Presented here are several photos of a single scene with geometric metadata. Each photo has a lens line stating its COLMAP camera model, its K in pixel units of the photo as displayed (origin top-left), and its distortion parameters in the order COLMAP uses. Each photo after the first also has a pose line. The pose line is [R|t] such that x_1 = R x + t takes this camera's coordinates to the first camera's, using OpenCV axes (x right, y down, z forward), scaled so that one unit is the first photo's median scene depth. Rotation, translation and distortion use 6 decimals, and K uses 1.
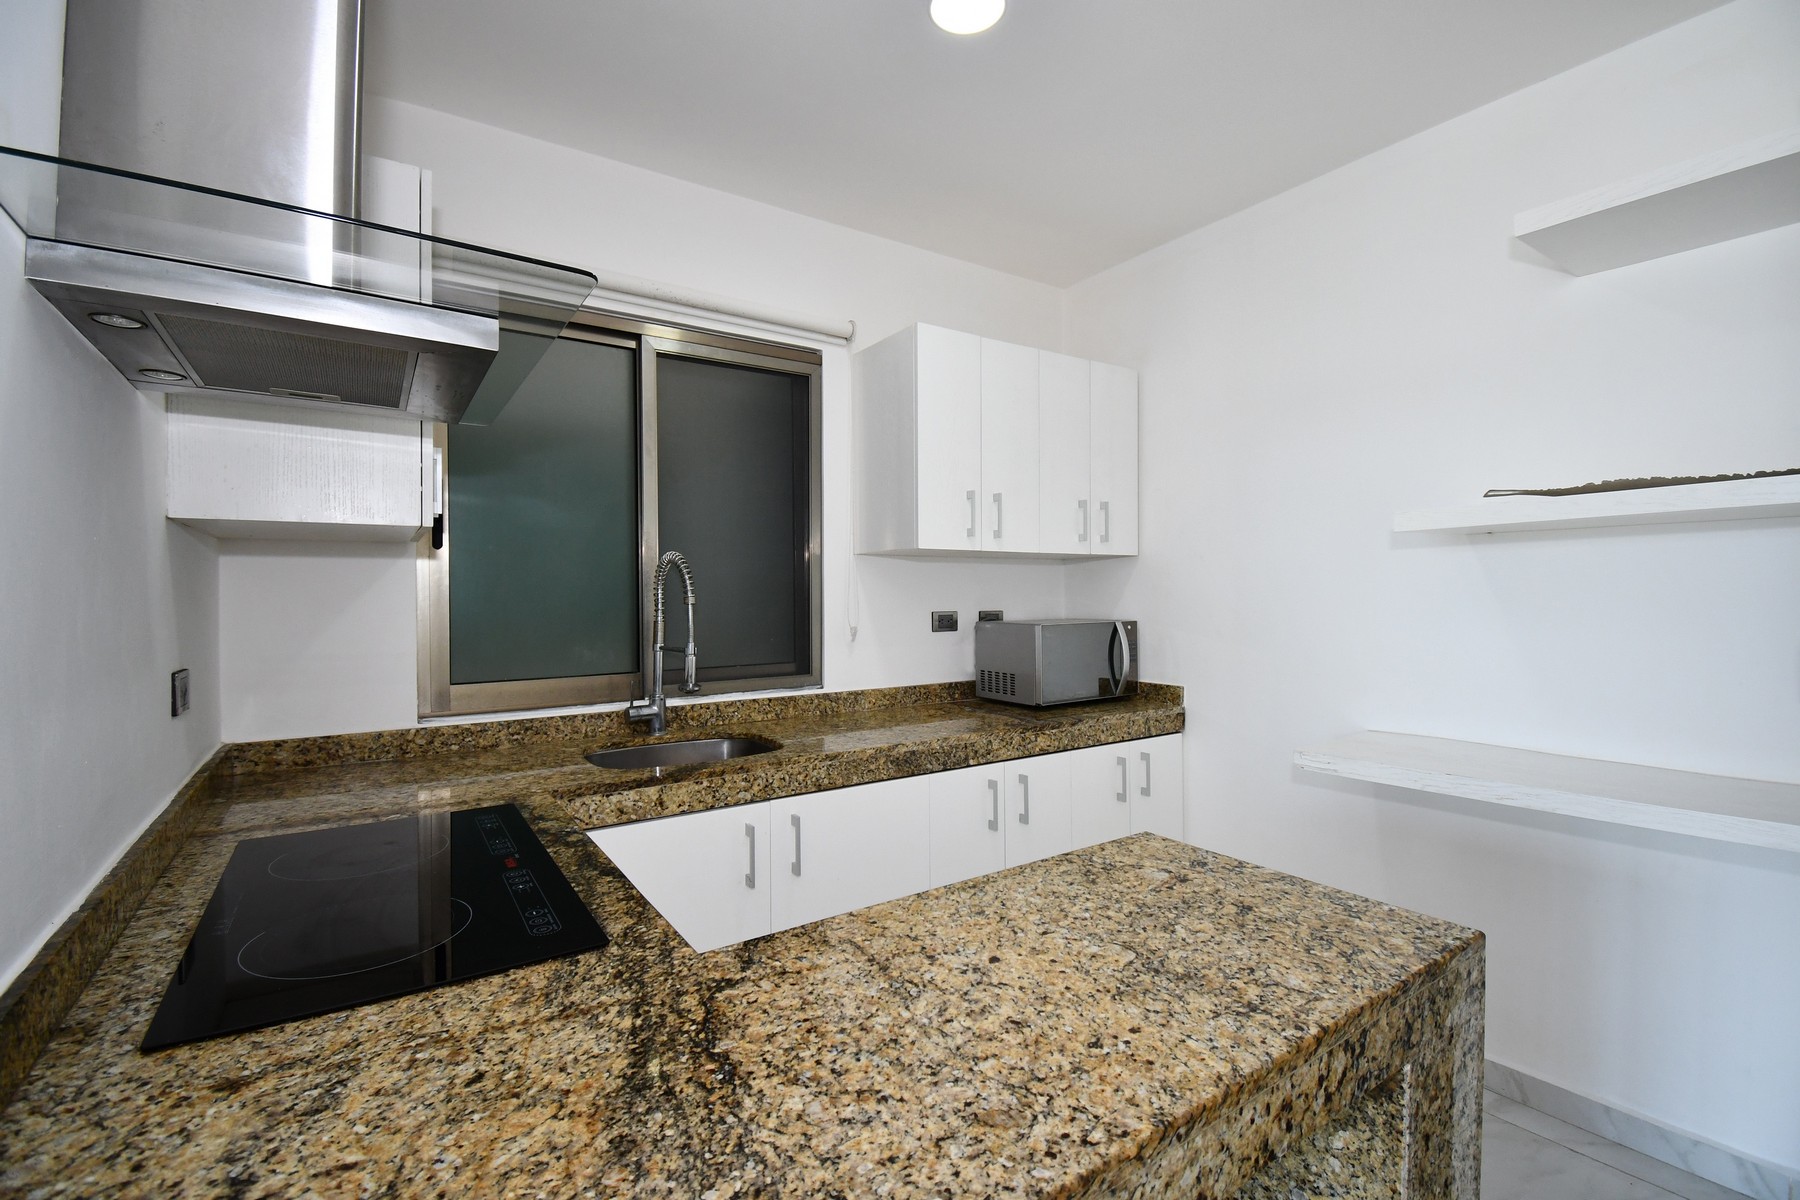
lens RADIAL K [[811.1, 0, 898.4], [0, 811.1, 595.9], [0, 0, 1]] dist [-0.001674, -0.004192]
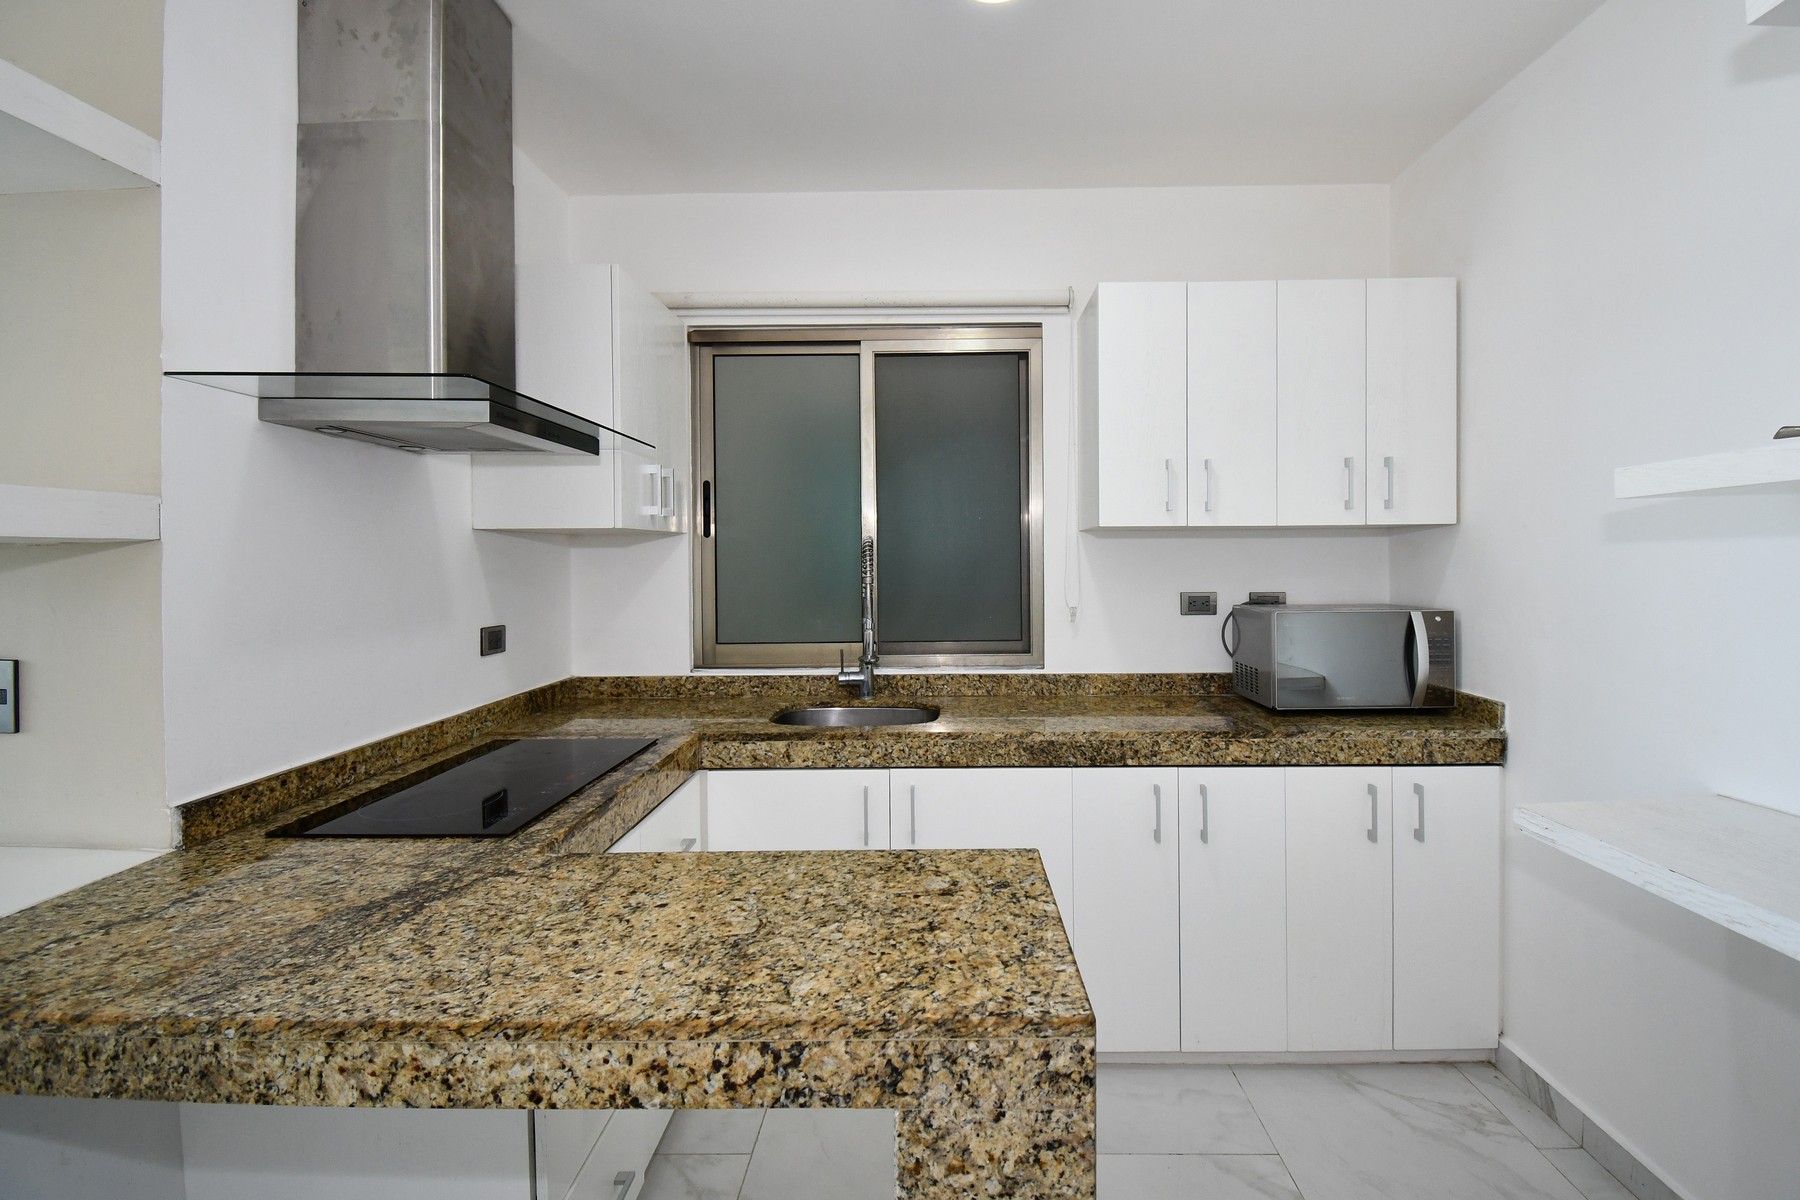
lens RADIAL K [[866.5, 0, 913.8], [0, 866.5, 557.4], [0, 0, 1]] dist [0.011739, -0.015305]
pose [[0.817629, 0.000627, -0.575745, 0.870024], [-0.000077, 1.000000, 0.000980, -0.048509], [0.575746, -0.000757, 0.817628, 0.127276]]
